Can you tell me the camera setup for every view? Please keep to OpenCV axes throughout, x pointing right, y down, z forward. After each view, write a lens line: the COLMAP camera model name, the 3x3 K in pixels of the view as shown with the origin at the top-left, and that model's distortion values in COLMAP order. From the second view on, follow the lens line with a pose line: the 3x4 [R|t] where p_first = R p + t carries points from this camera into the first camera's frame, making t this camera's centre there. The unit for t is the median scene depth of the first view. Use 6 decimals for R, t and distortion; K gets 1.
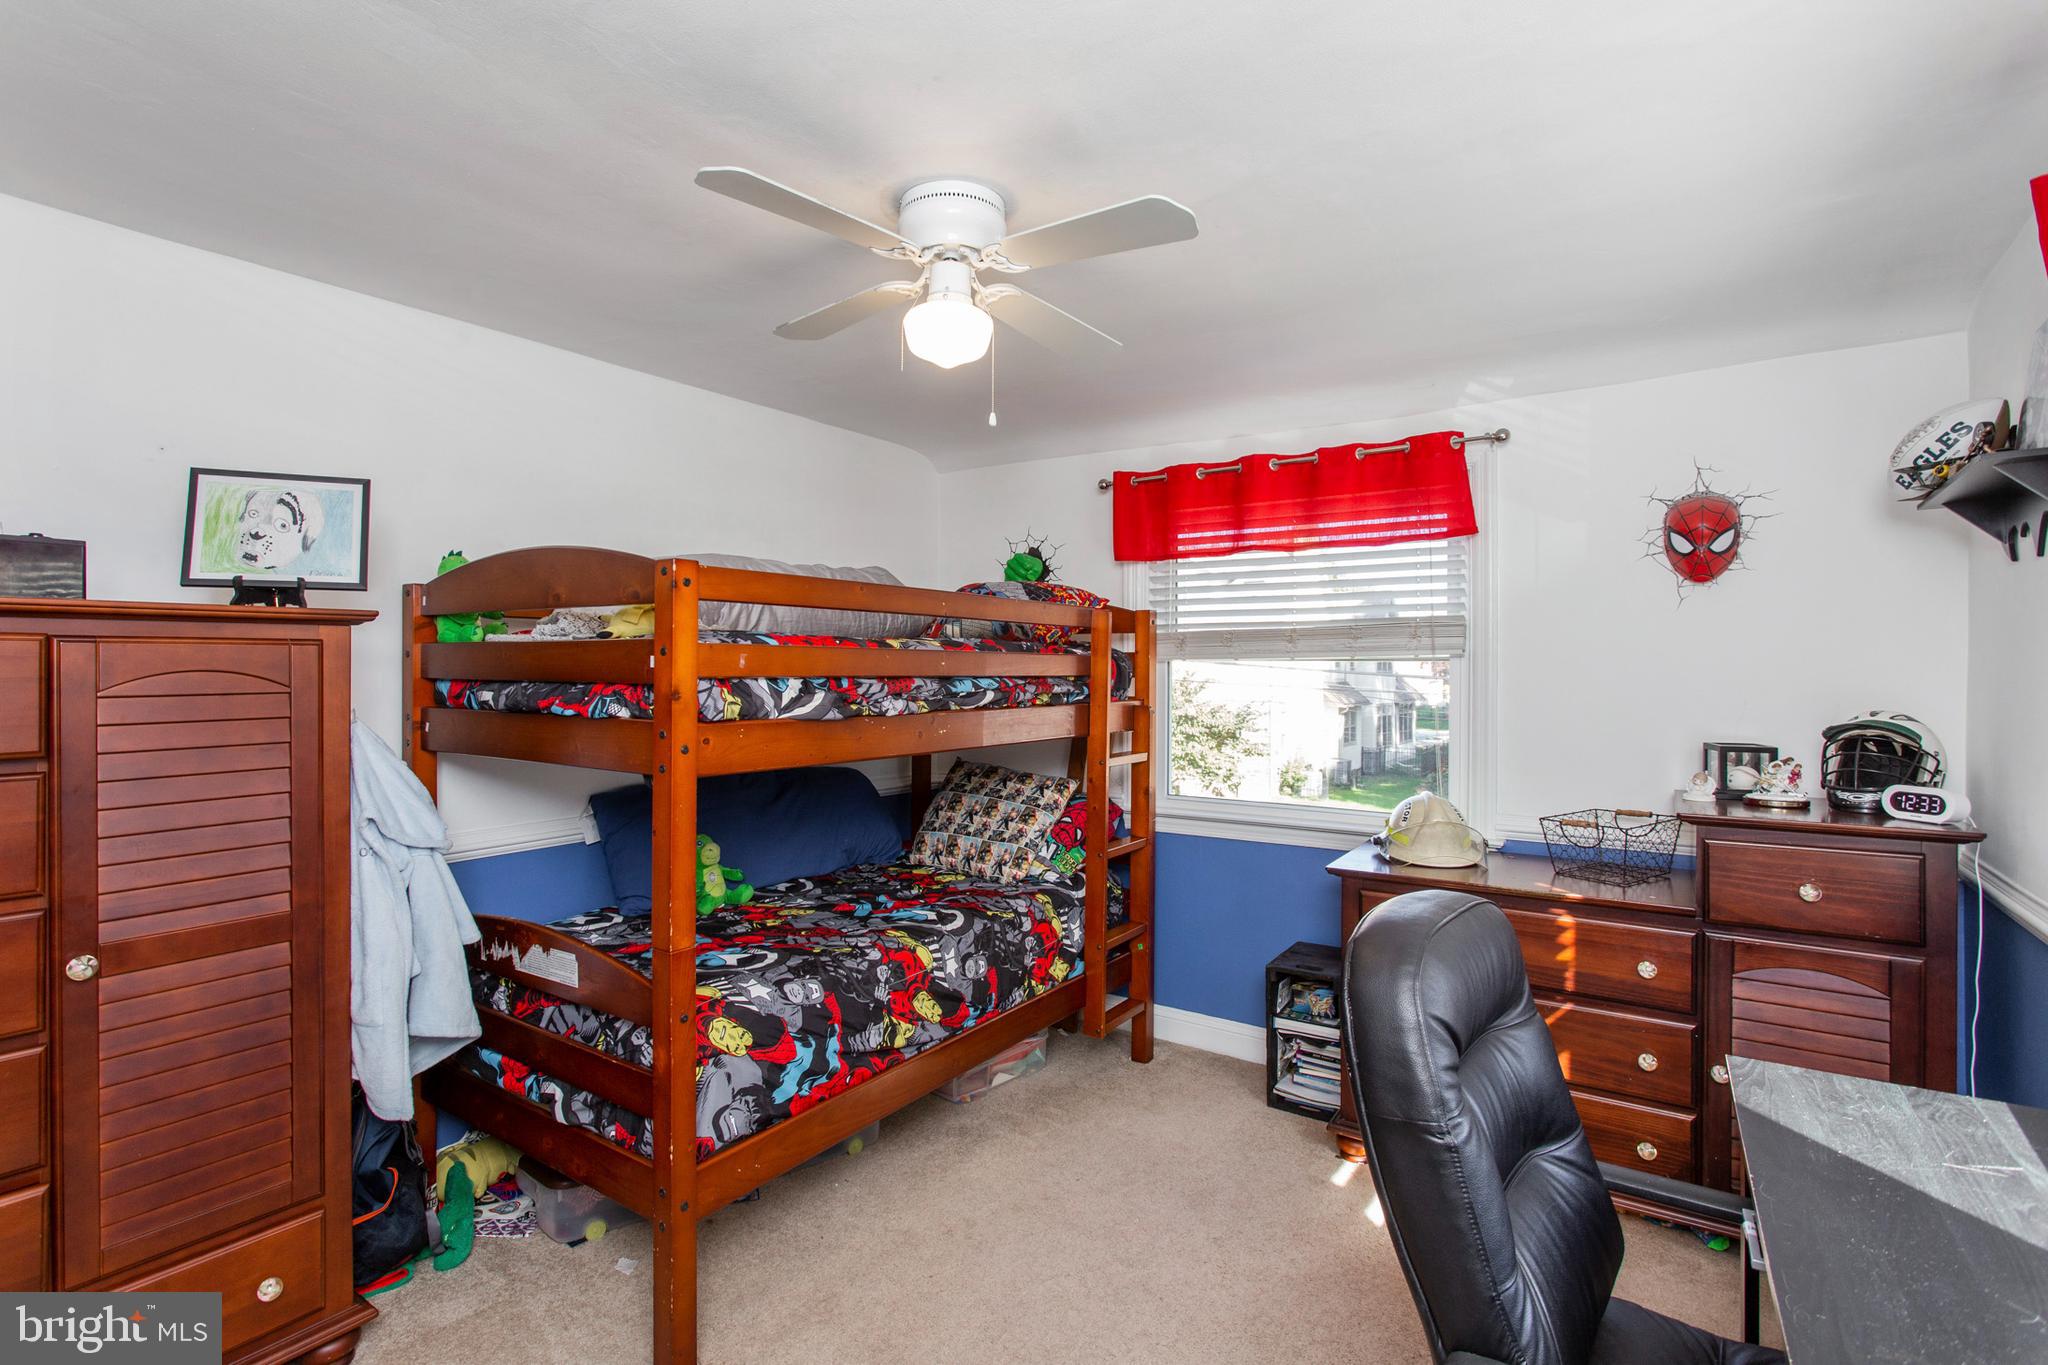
lens RADIAL K [[994.2, 0, 998.8], [0, 994.2, 668.3], [0, 0, 1]] dist [-0.005529, 0.001175]
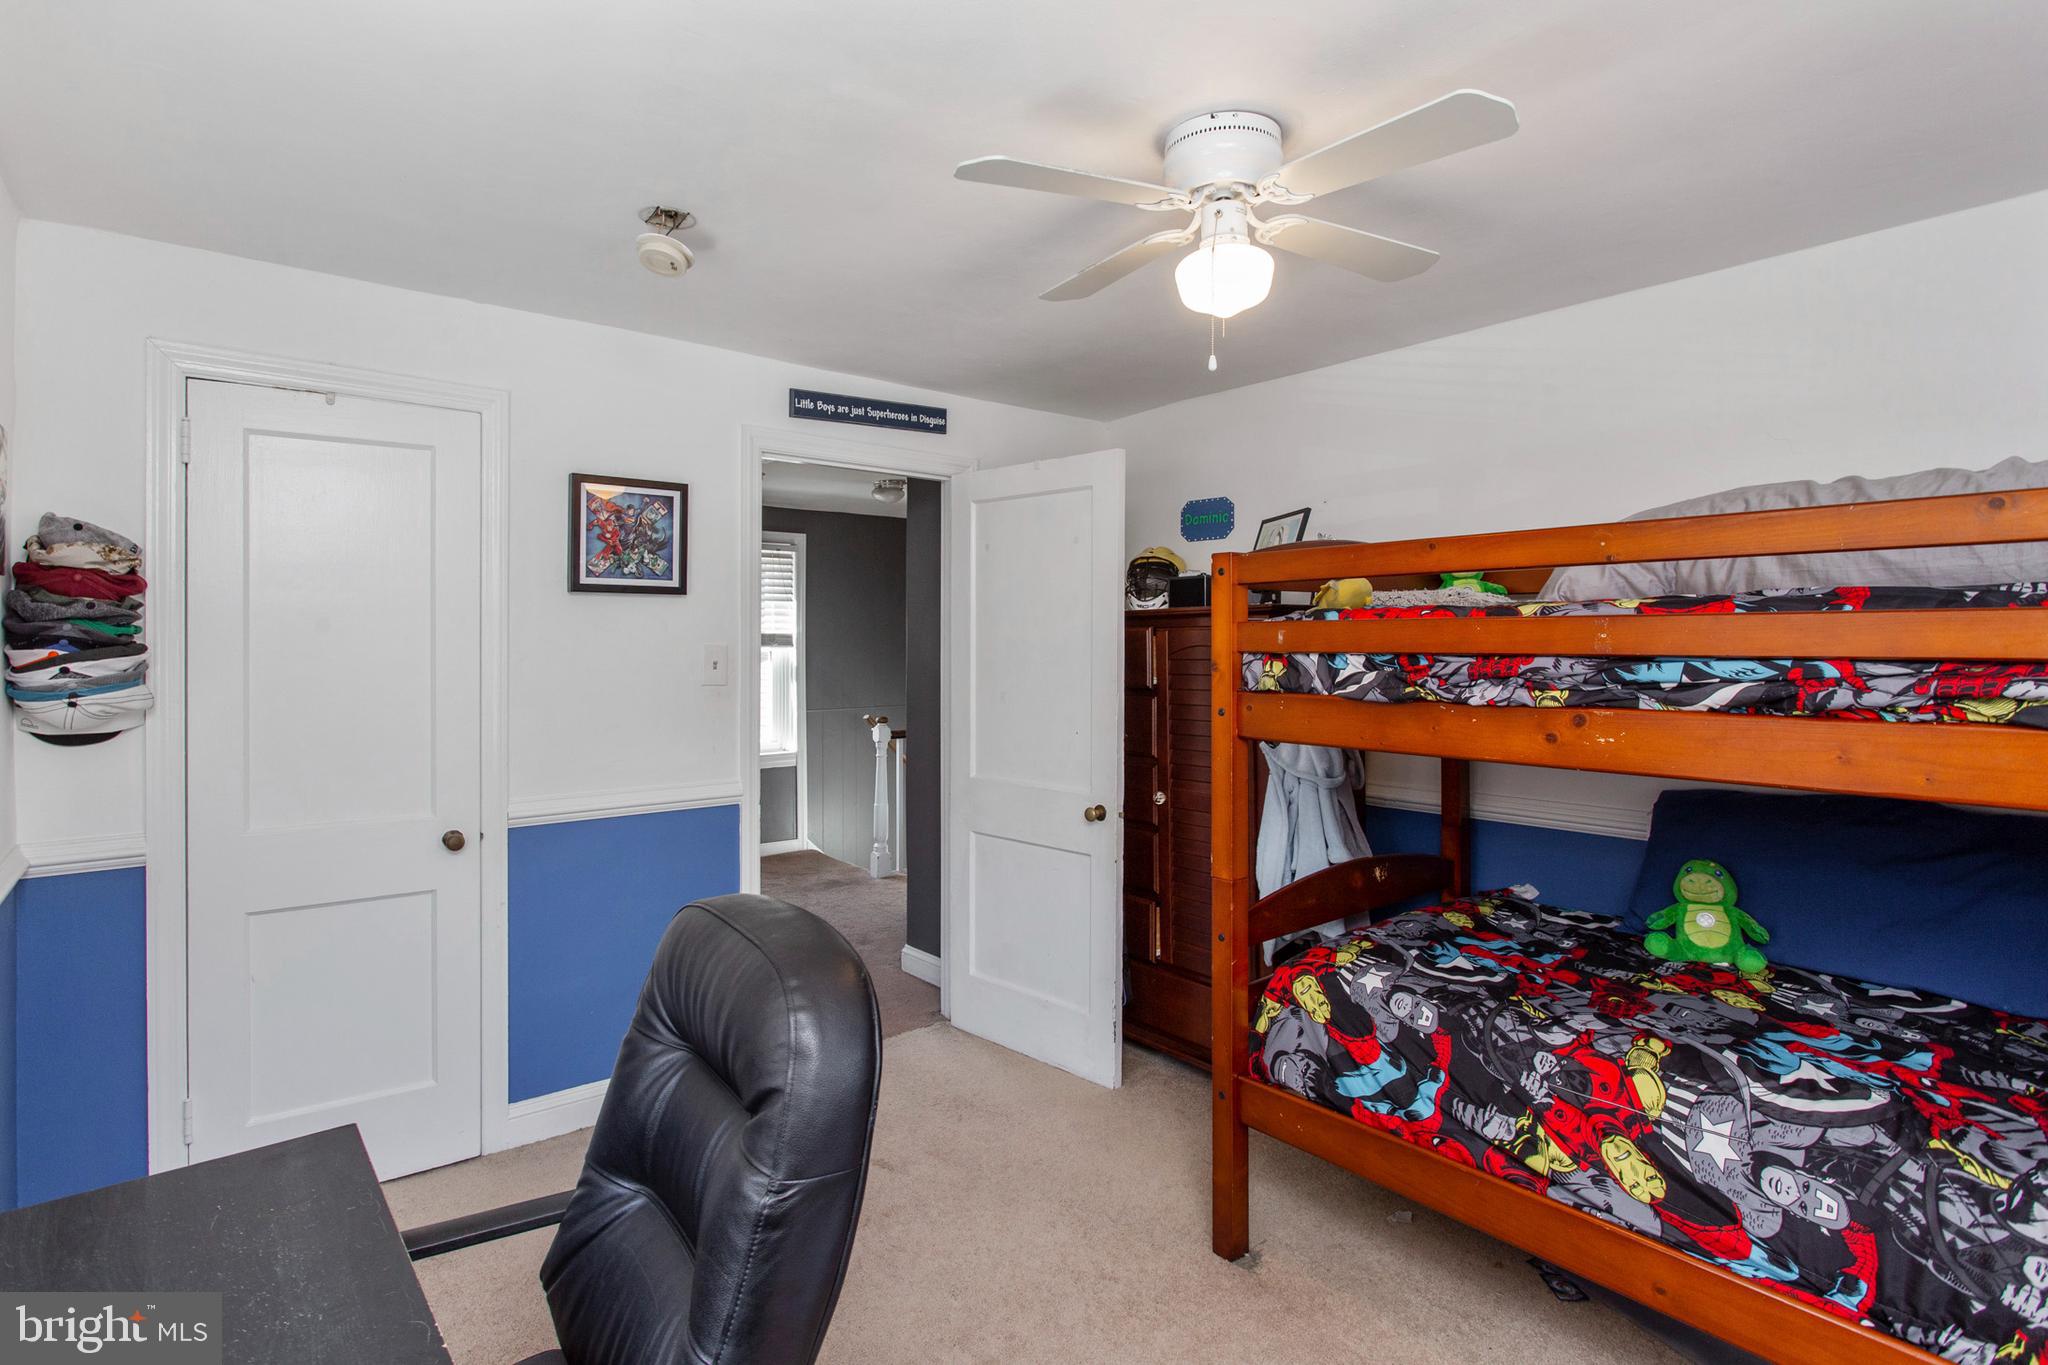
lens RADIAL K [[1041.4, 0, 1026.8], [0, 1041.4, 641.9], [0, 0, 1]] dist [0.003607, 0.001093]
pose [[-0.273101, -0.005005, -0.961972, 0.780468], [-0.000496, 0.999987, -0.005062, 0.003342], [0.961985, -0.000905, -0.273100, 0.912895]]
